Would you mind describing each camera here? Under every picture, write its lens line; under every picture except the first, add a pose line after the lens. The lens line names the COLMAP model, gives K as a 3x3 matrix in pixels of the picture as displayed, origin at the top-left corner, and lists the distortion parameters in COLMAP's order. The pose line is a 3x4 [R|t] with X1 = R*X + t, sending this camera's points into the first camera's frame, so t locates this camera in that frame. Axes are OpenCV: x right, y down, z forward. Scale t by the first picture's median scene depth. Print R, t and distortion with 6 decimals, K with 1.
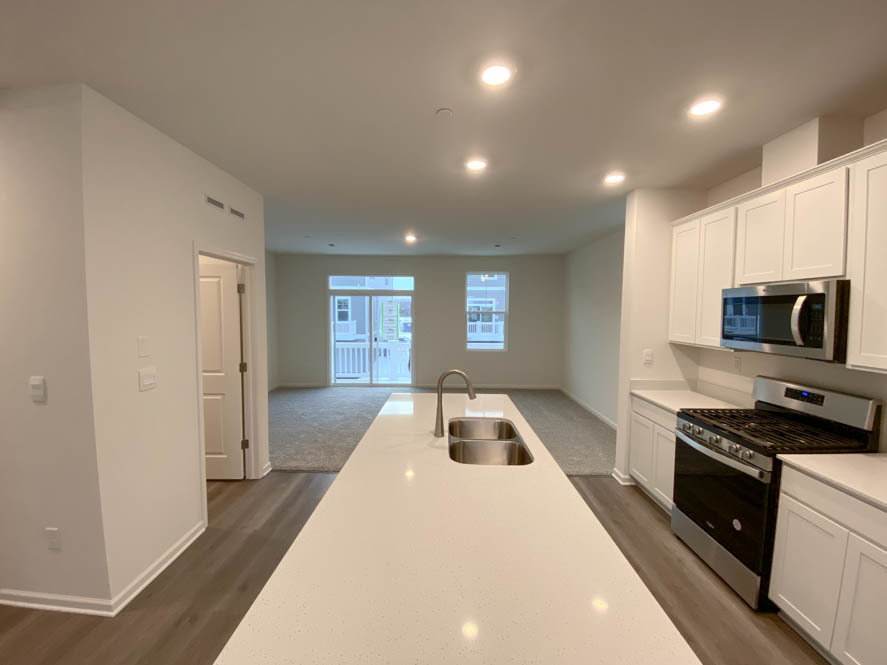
lens RADIAL K [[363.0, 0, 435.1], [0, 363.0, 331.2], [0, 0, 1]] dist [0.077062, -0.038177]
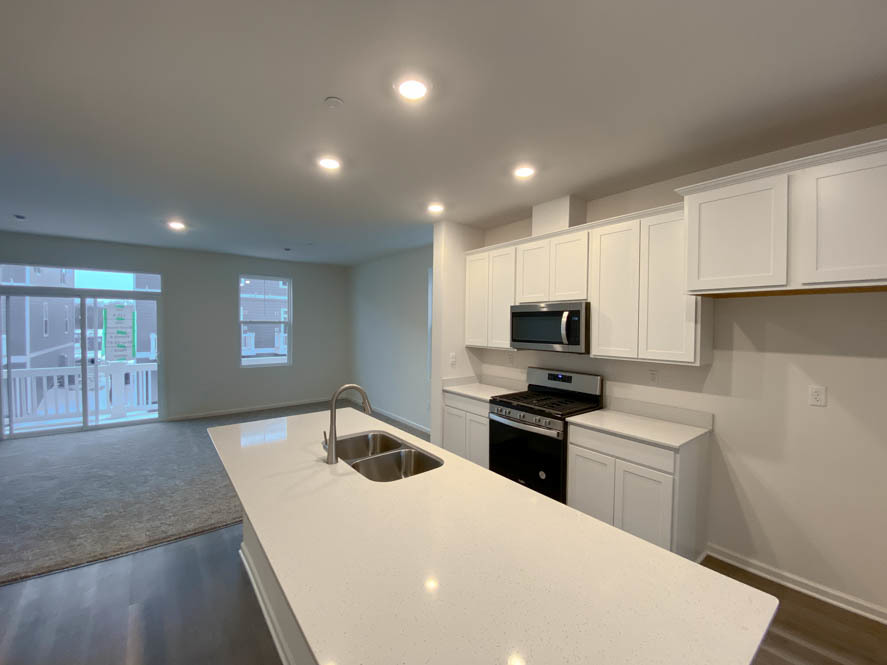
lens RADIAL K [[363.0, 0, 435.1], [0, 363.0, 331.2], [0, 0, 1]] dist [0.077062, -0.038177]
pose [[0.788135, -0.011715, 0.615391, -0.275037], [0.029767, 0.999374, -0.019098, -0.001274], [-0.614782, 0.033370, 0.787991, 0.123600]]
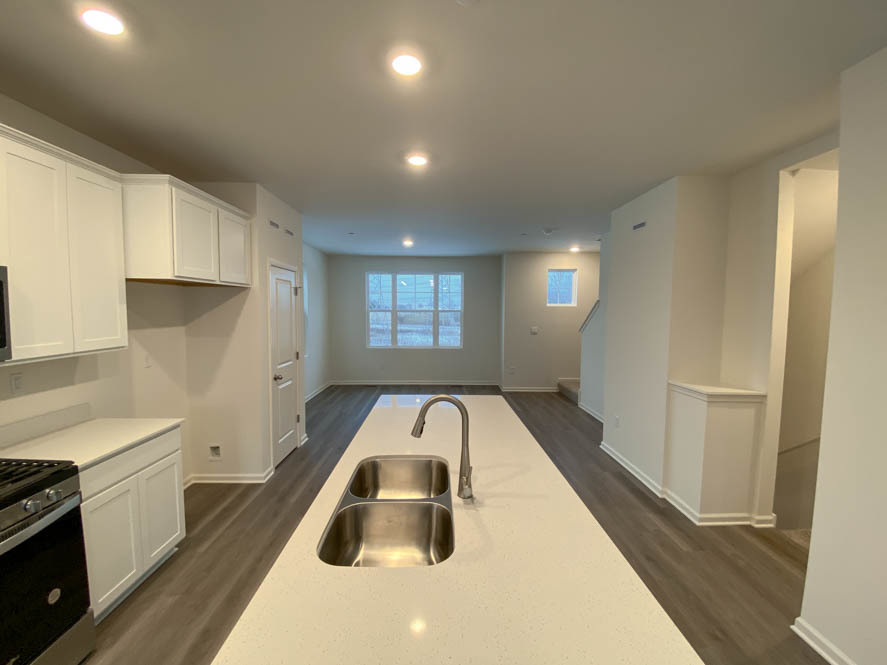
lens RADIAL K [[363.0, 0, 435.1], [0, 363.0, 331.2], [0, 0, 1]] dist [0.077062, -0.038177]
pose [[-0.999798, 0.016175, -0.011946, 0.059349], [0.014651, 0.992880, 0.118214, -0.049370], [0.013773, 0.118015, -0.992916, 1.337010]]
